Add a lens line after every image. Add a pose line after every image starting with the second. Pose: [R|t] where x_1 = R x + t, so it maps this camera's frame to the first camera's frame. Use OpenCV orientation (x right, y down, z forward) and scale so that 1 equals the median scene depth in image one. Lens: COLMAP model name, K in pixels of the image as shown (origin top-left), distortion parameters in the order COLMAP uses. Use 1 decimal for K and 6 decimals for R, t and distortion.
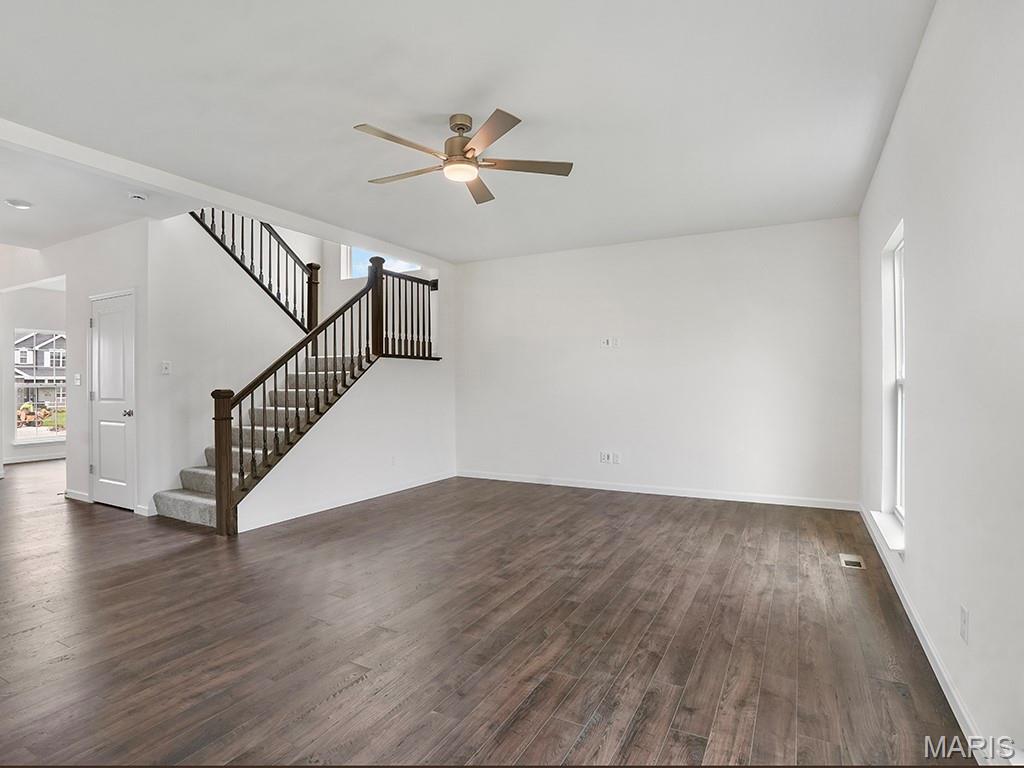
lens RADIAL K [[550.4, 0, 530.5], [0, 550.4, 382.1], [0, 0, 1]] dist [-0.052695, 0.022336]
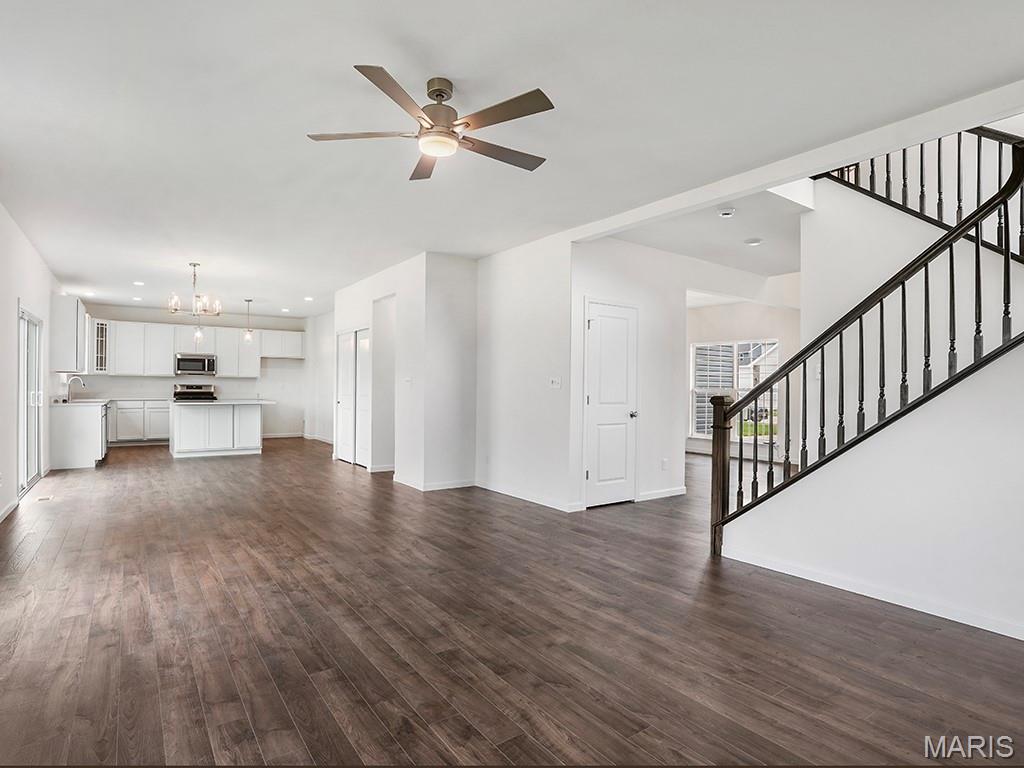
lens RADIAL K [[550.4, 0, 505.5], [0, 550.4, 387.3], [0, 0, 1]] dist [-0.052695, 0.022336]
pose [[-0.484970, -0.005039, -0.874516, 0.552311], [-0.004011, 0.999986, -0.003538, -0.001258], [0.874522, 0.001792, -0.484983, 1.413923]]
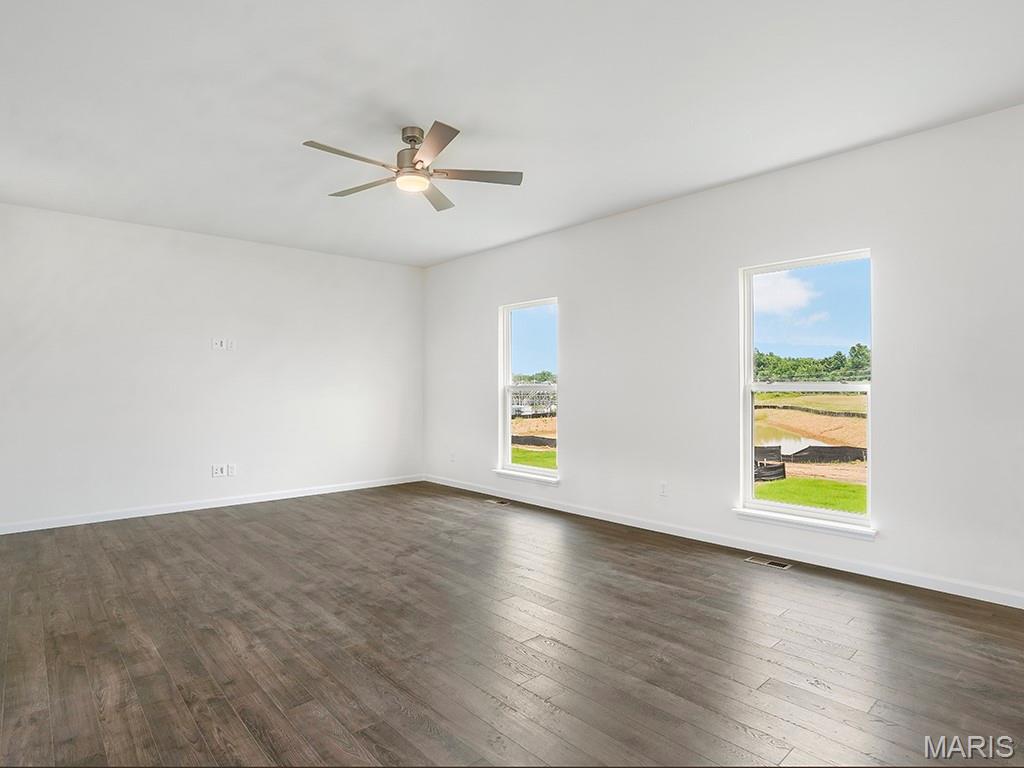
lens RADIAL K [[550.4, 0, 508.9], [0, 550.4, 384.3], [0, 0, 1]] dist [-0.052695, 0.022336]
pose [[0.363338, 0.003620, 0.931651, -0.951764], [-0.002120, 0.999993, -0.003058, -0.008056], [-0.931655, -0.000864, 0.363343, 0.414883]]
